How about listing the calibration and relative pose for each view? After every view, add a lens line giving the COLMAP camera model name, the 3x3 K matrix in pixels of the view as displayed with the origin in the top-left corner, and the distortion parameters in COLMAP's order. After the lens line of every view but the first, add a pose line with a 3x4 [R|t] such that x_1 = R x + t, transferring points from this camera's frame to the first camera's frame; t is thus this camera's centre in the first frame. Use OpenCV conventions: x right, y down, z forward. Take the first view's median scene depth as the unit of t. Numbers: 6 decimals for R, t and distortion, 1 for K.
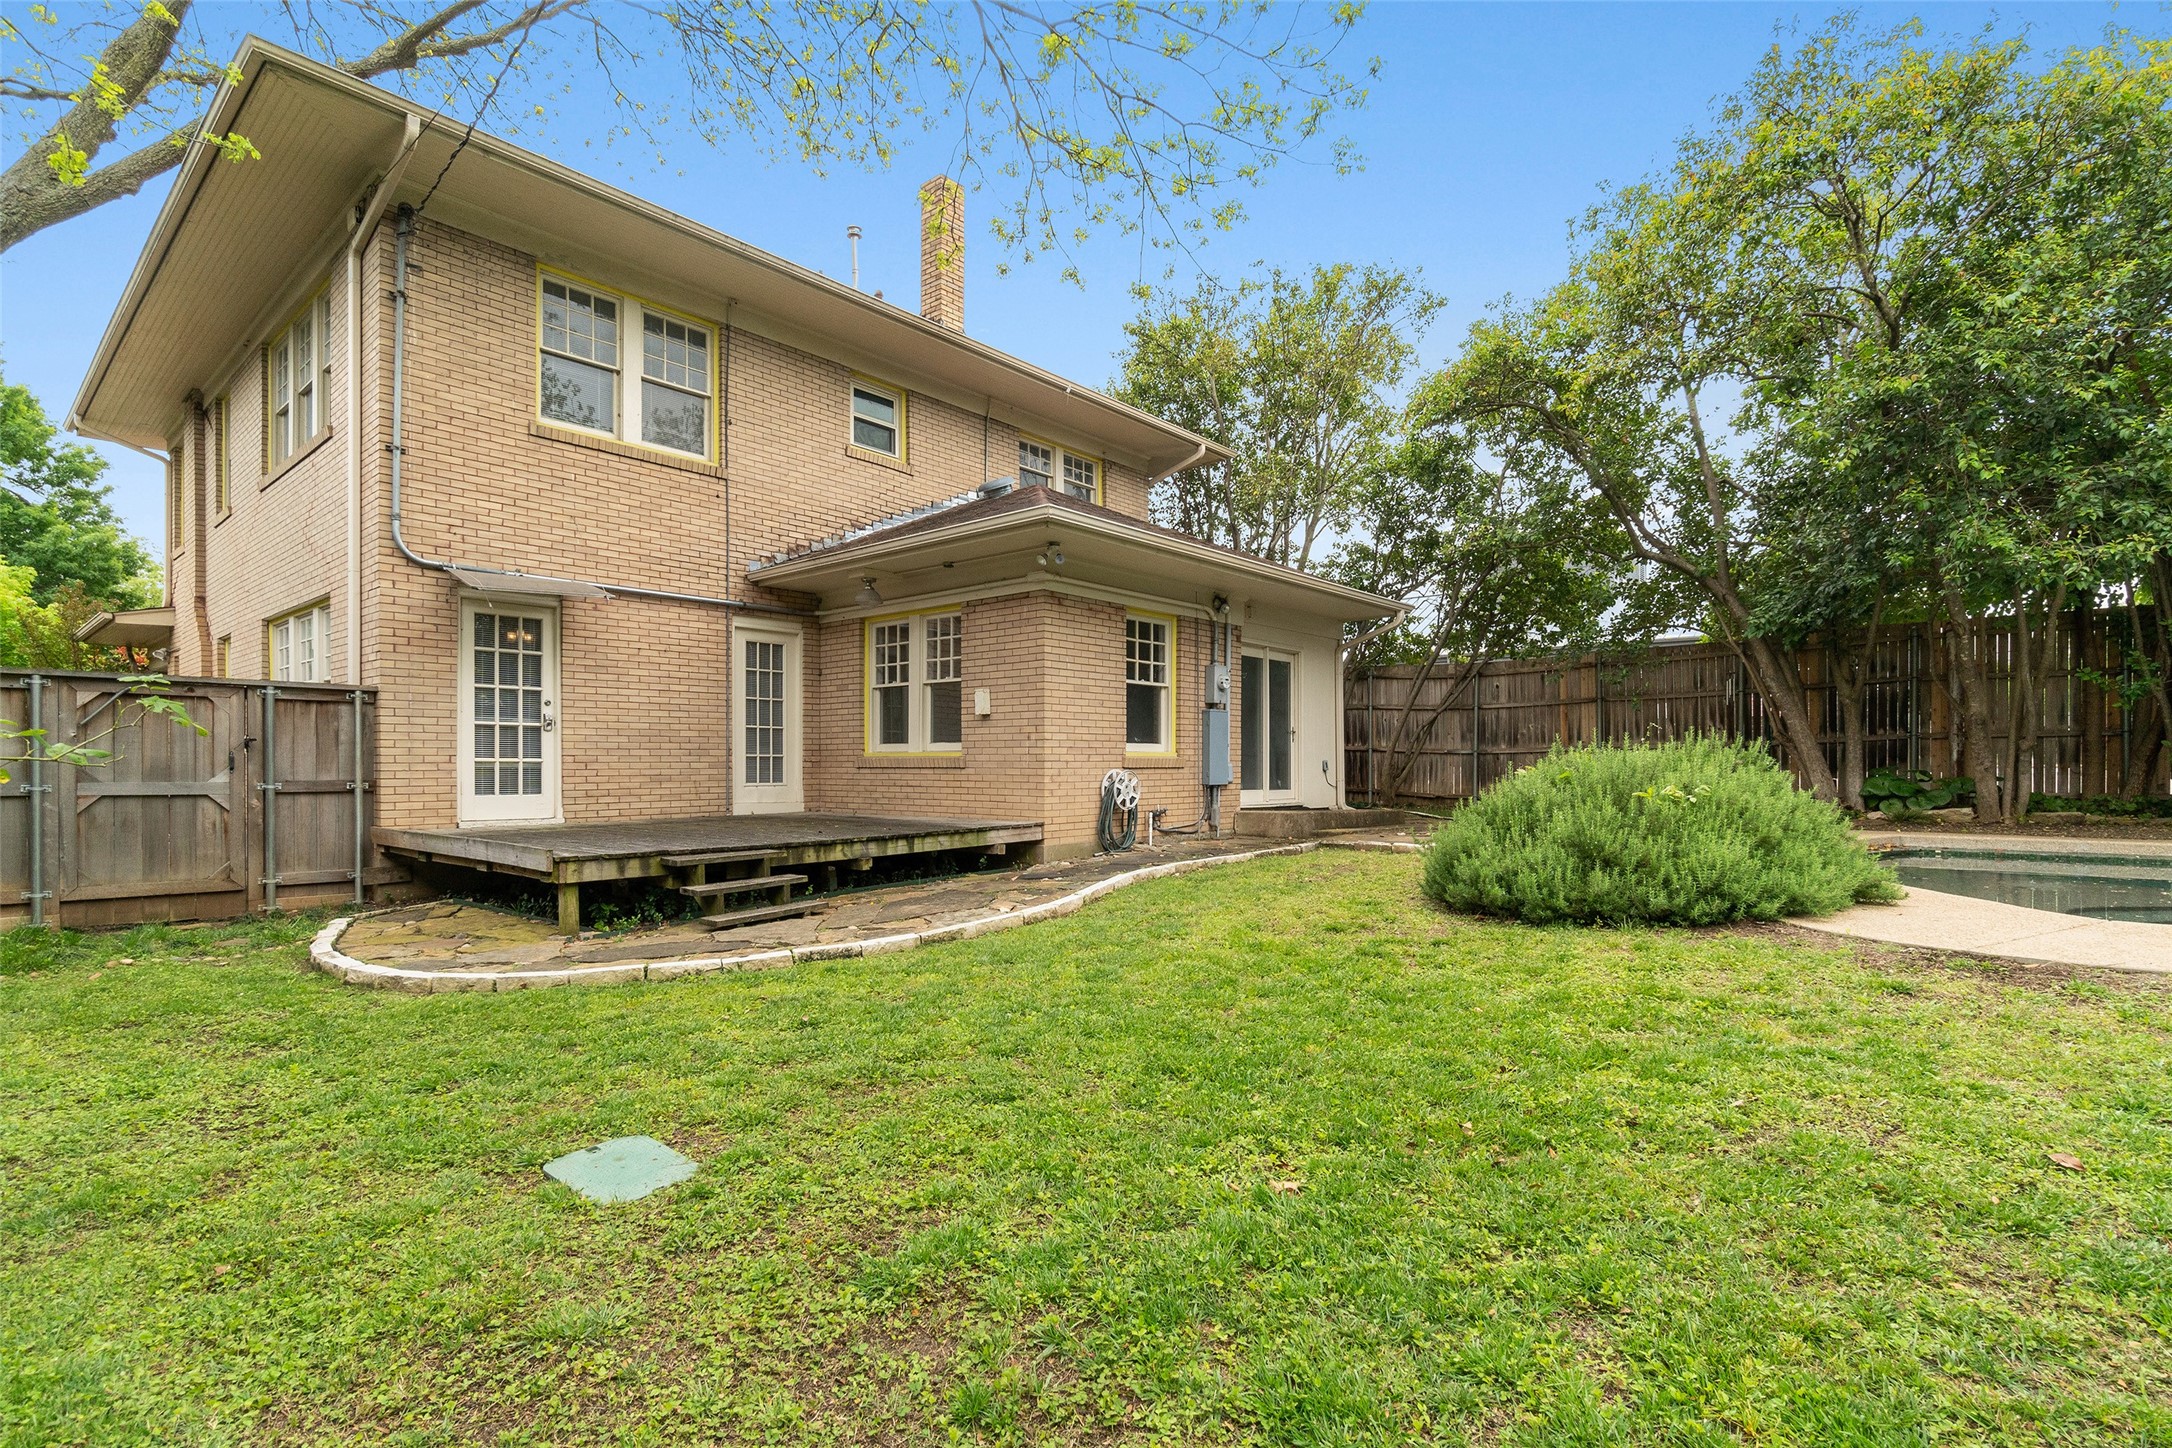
lens RADIAL K [[1003.6, 0, 1084.2], [0, 1003.6, 741.9], [0, 0, 1]] dist [-0.018625, -0.000190]
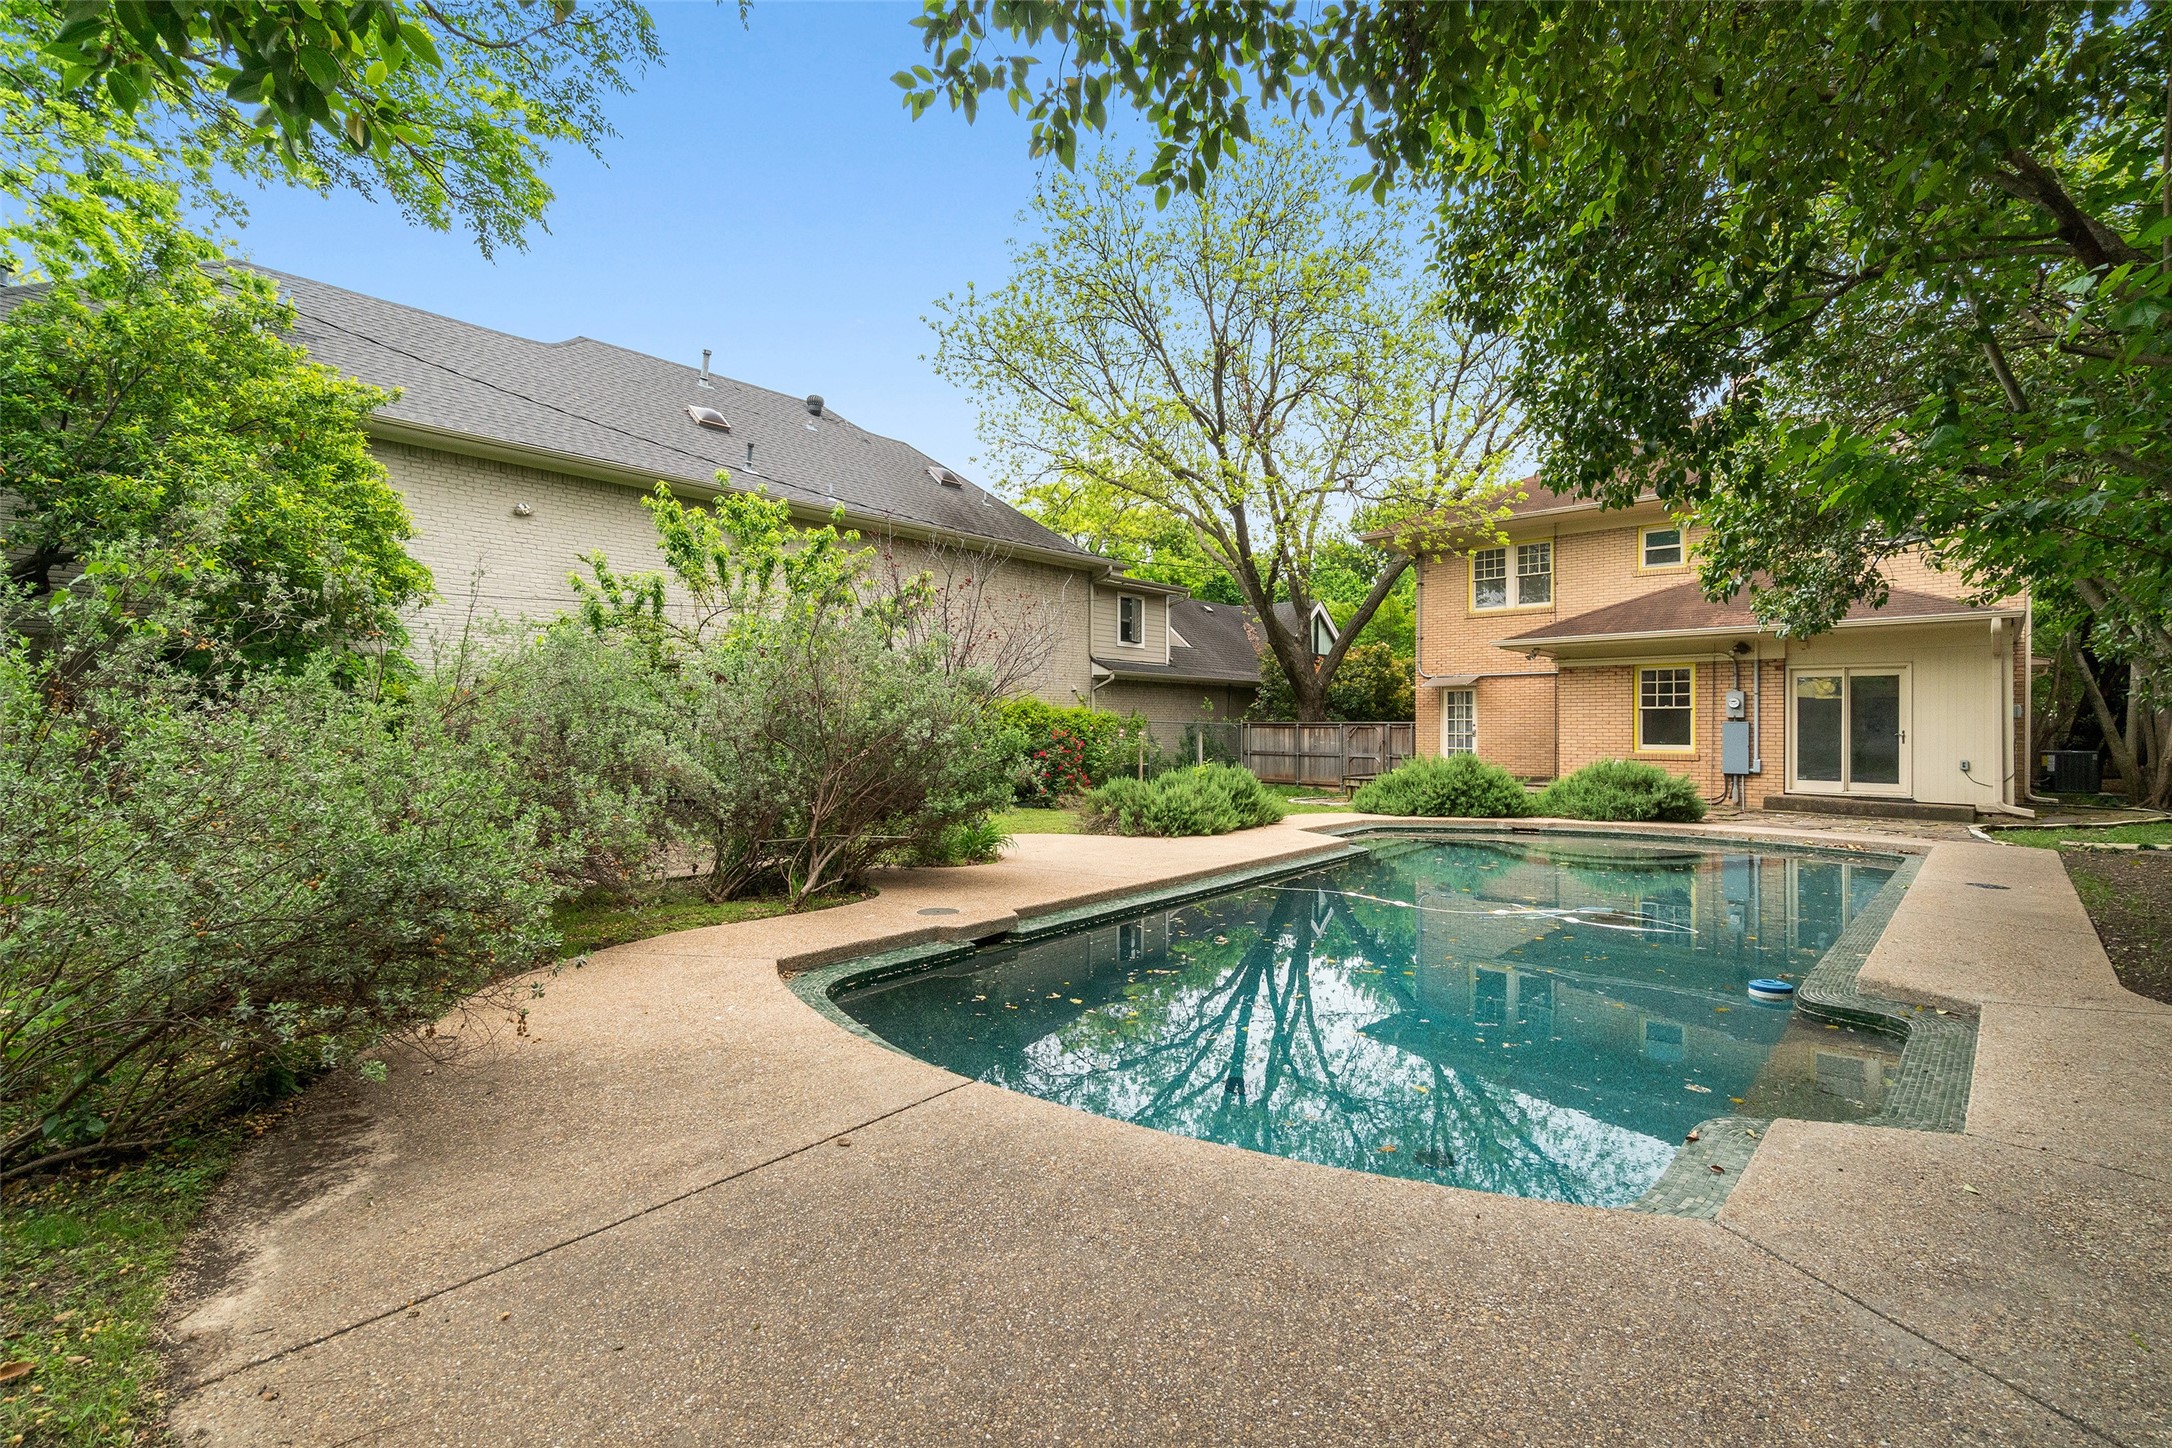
lens RADIAL K [[973.2, 0, 1091.3], [0, 973.2, 746.7], [0, 0, 1]] dist [-0.000022, -0.000030]
pose [[-0.037535, 0.017909, -0.999135, 1.675121], [0.015928, 0.999723, 0.017321, -0.037569], [0.999168, -0.015264, -0.037810, 0.126459]]
